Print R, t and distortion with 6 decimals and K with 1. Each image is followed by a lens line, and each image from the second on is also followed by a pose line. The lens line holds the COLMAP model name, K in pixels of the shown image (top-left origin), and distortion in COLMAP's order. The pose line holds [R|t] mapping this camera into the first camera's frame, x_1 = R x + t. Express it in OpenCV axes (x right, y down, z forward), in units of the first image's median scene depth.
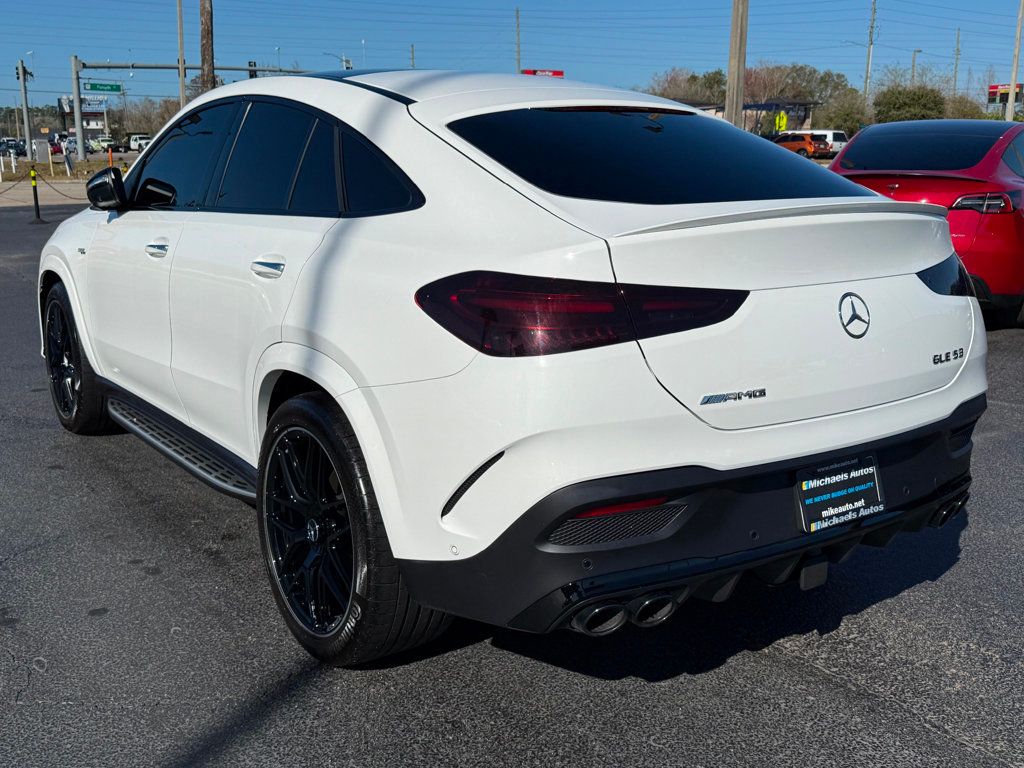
lens RADIAL K [[1030.6, 0, 512.4], [0, 1030.6, 379.8], [0, 0, 1]] dist [0.037245, 0.000000]
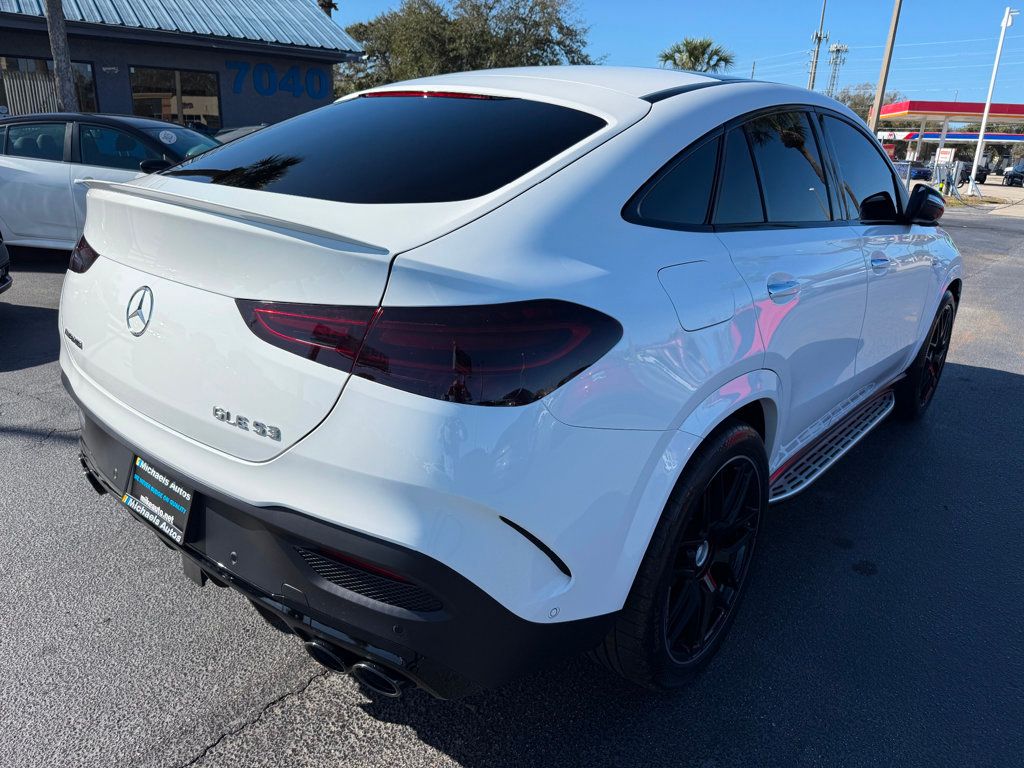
lens RADIAL K [[730.0, 0, 528.0], [0, 730.0, 387.7], [0, 0, 1]] dist [0.019858, -0.037656]
pose [[0.252090, 0.315531, -0.914817, 0.990493], [-0.251720, 0.934187, 0.252847, -0.240080], [0.934392, 0.166538, 0.314924, 1.083562]]
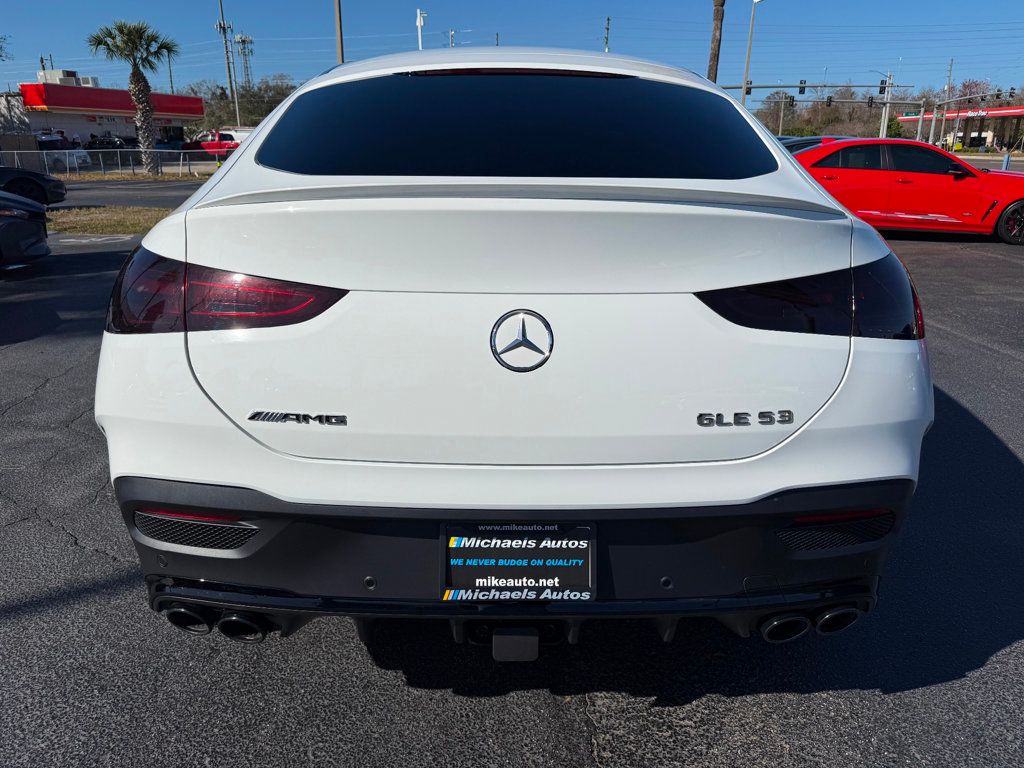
lens RADIAL K [[730.0, 0, 519.7], [0, 730.0, 379.5], [0, 0, 1]] dist [0.019858, -0.037656]
pose [[0.822309, 0.173180, -0.542048, 0.591833], [-0.125801, 0.984321, 0.123638, -0.095475], [0.554961, -0.033479, 0.831202, 0.542725]]
